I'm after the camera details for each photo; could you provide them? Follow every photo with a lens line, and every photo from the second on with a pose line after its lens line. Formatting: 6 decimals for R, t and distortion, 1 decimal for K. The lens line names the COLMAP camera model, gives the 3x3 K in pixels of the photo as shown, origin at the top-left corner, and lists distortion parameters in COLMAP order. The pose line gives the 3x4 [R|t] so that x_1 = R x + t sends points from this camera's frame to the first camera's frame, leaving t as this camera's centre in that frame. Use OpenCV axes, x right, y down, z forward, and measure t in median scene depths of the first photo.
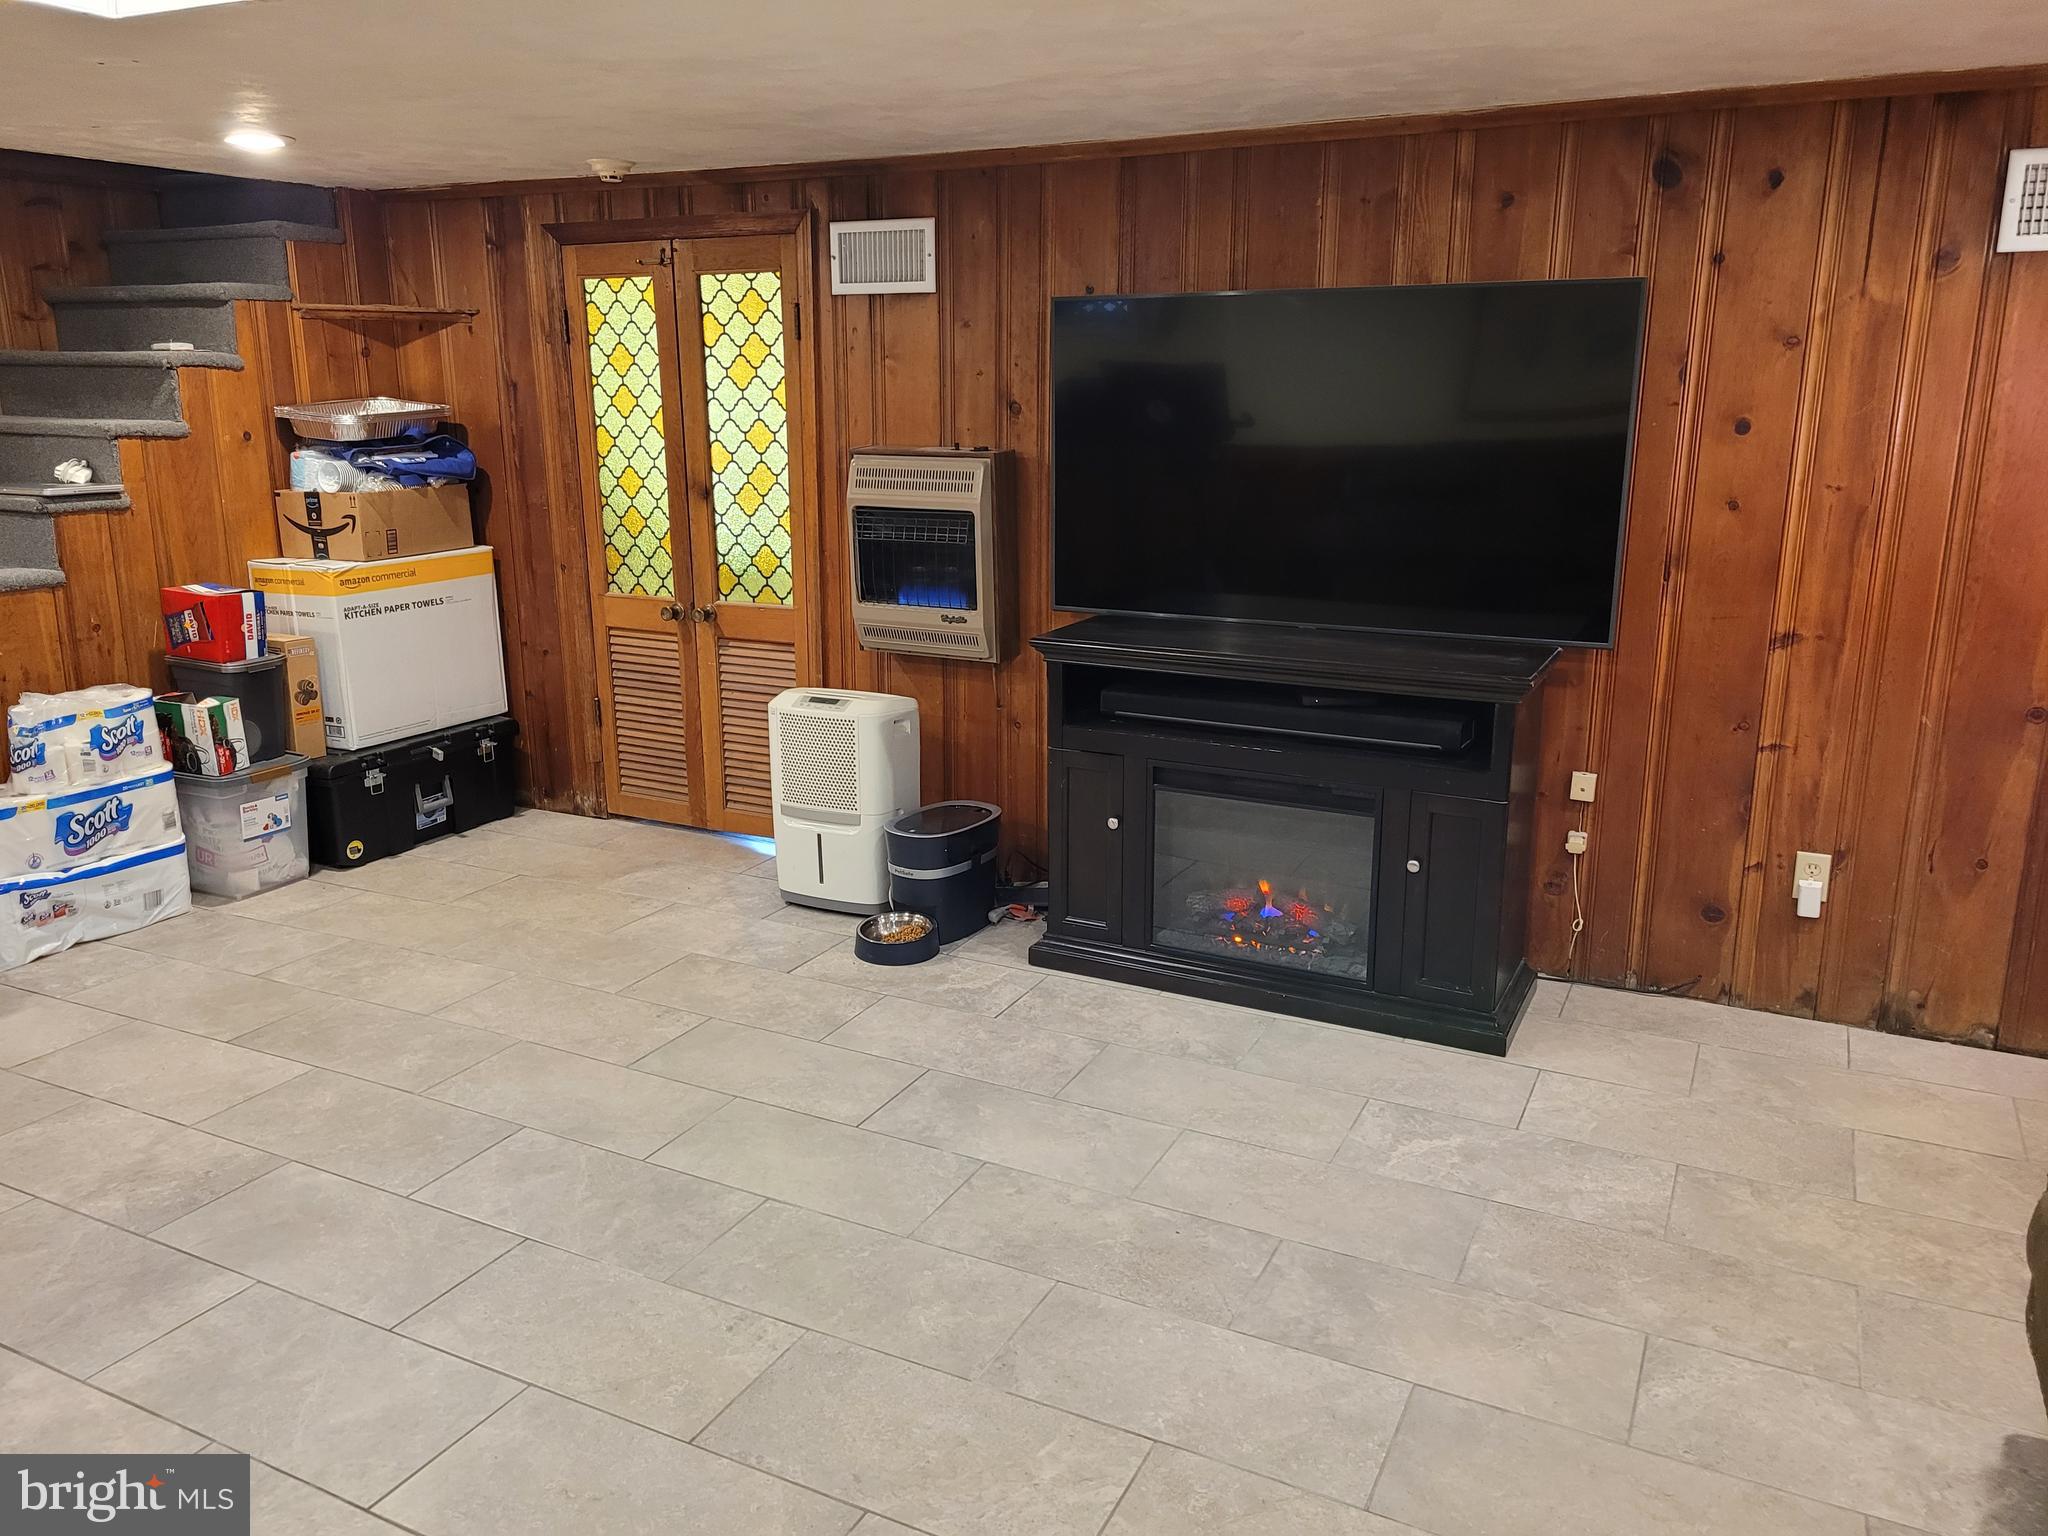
lens RADIAL K [[1533.7, 0, 1024.1], [0, 1533.7, 756.7], [0, 0, 1]] dist [0.068183, -0.044307]
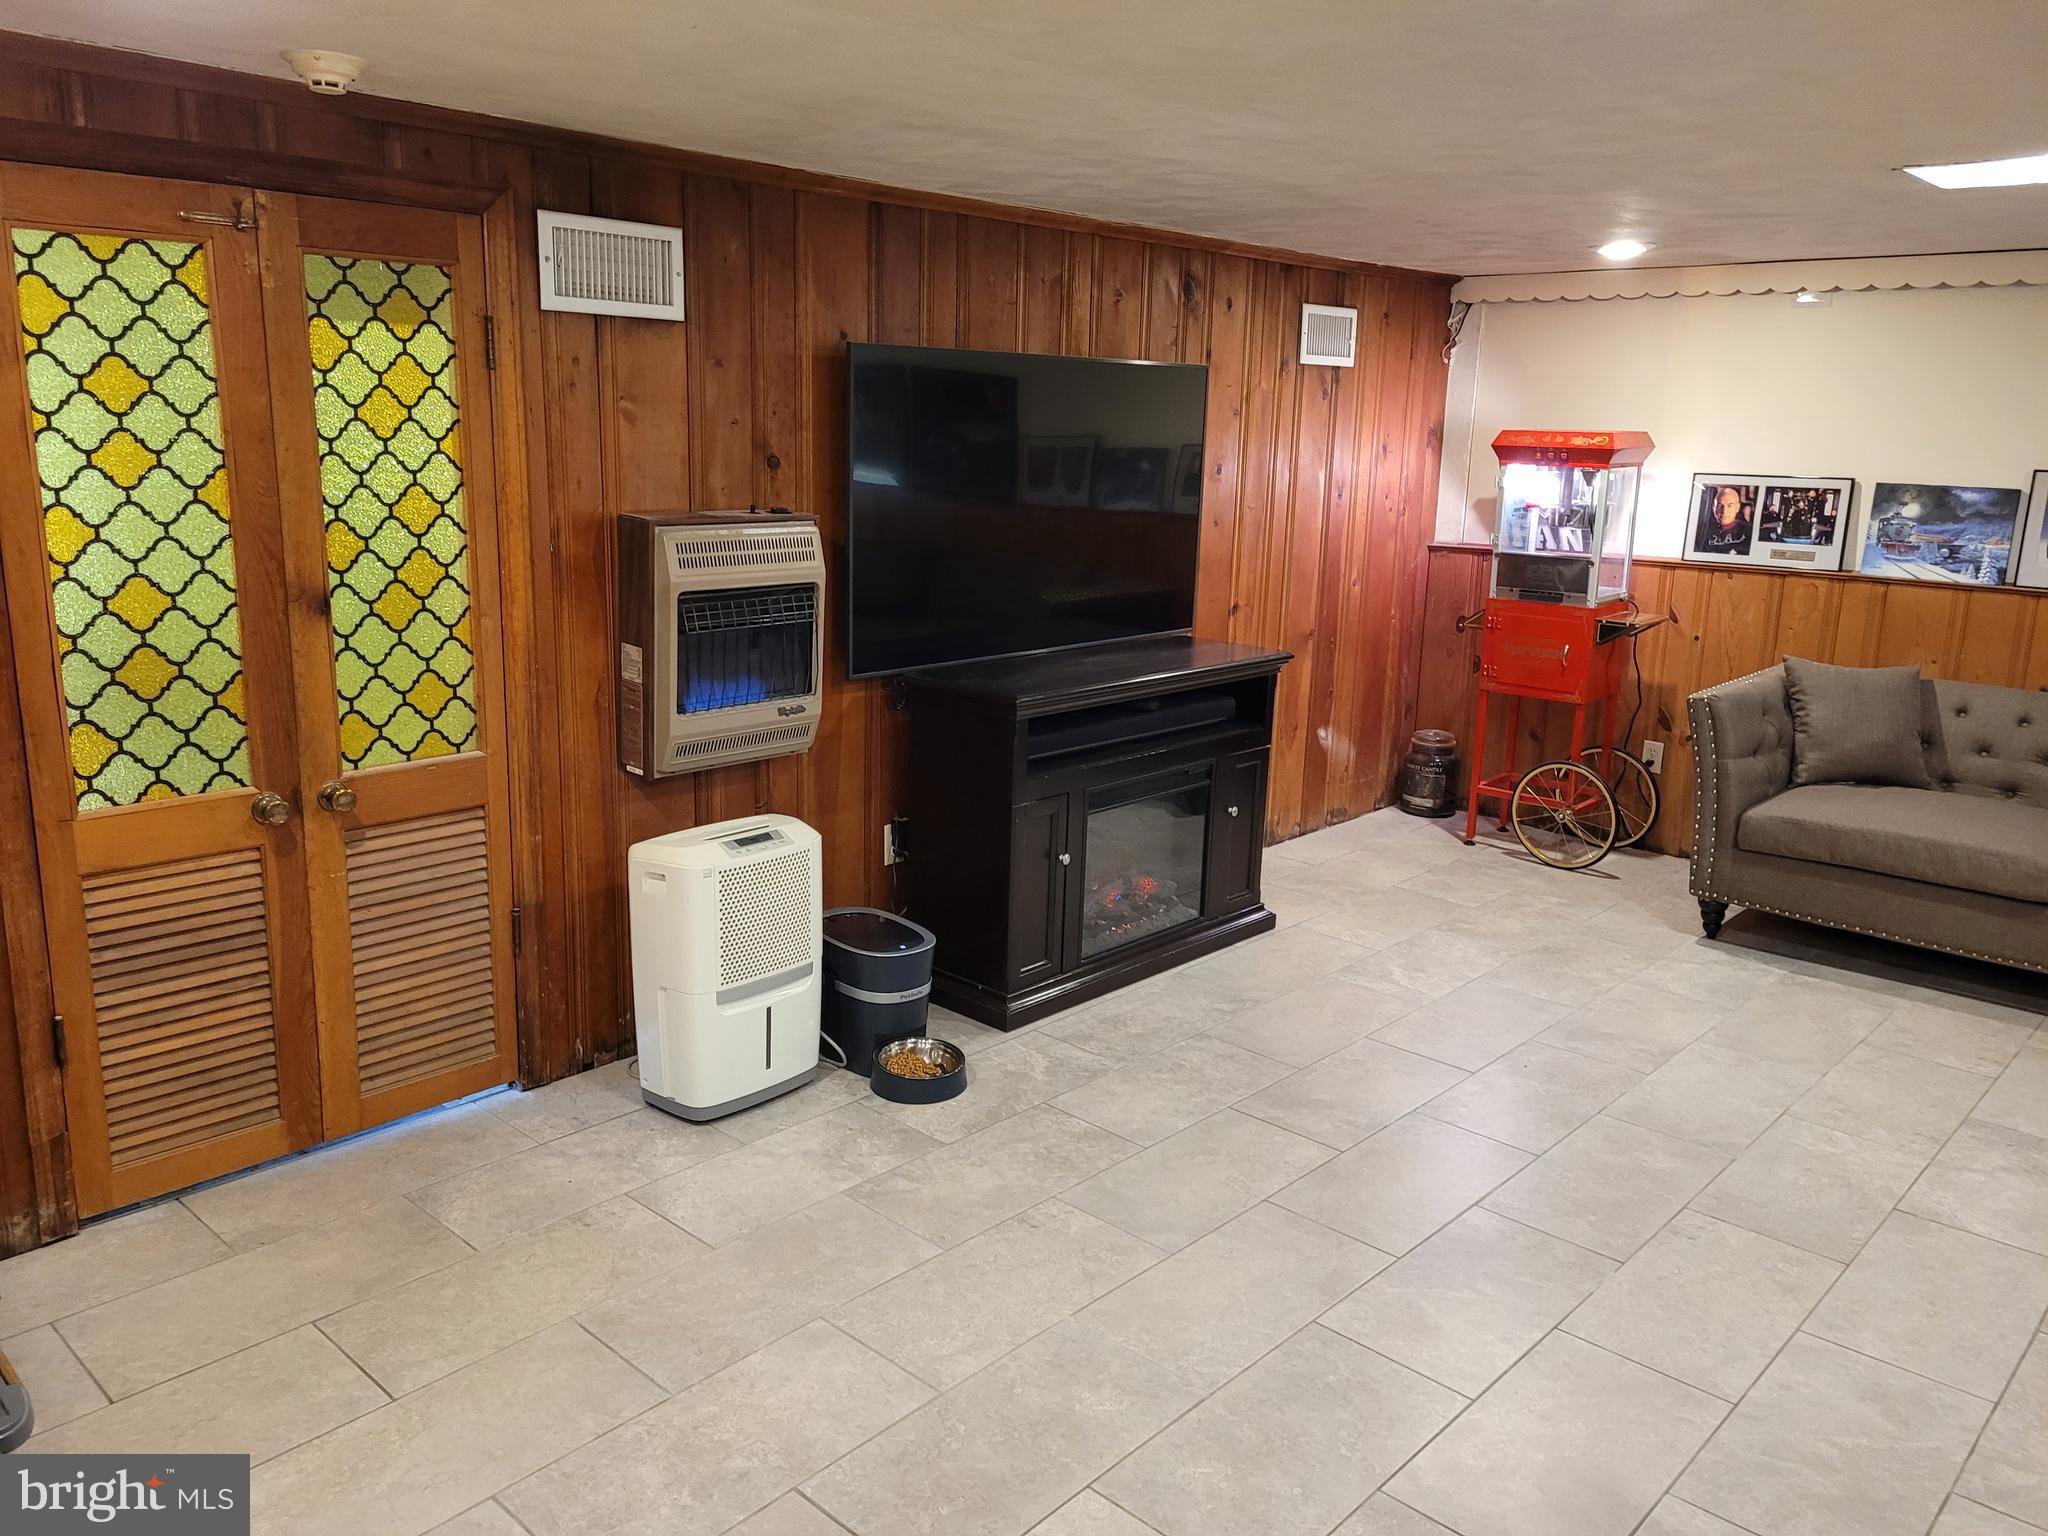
lens RADIAL K [[1533.7, 0, 1024.3], [0, 1533.7, 768.2], [0, 0, 1]] dist [0.068183, -0.044307]
pose [[0.273645, -0.209059, 0.938836, -0.825905], [0.206616, 0.966082, 0.154903, -0.165803], [-0.939377, 0.151590, 0.307558, 0.627840]]
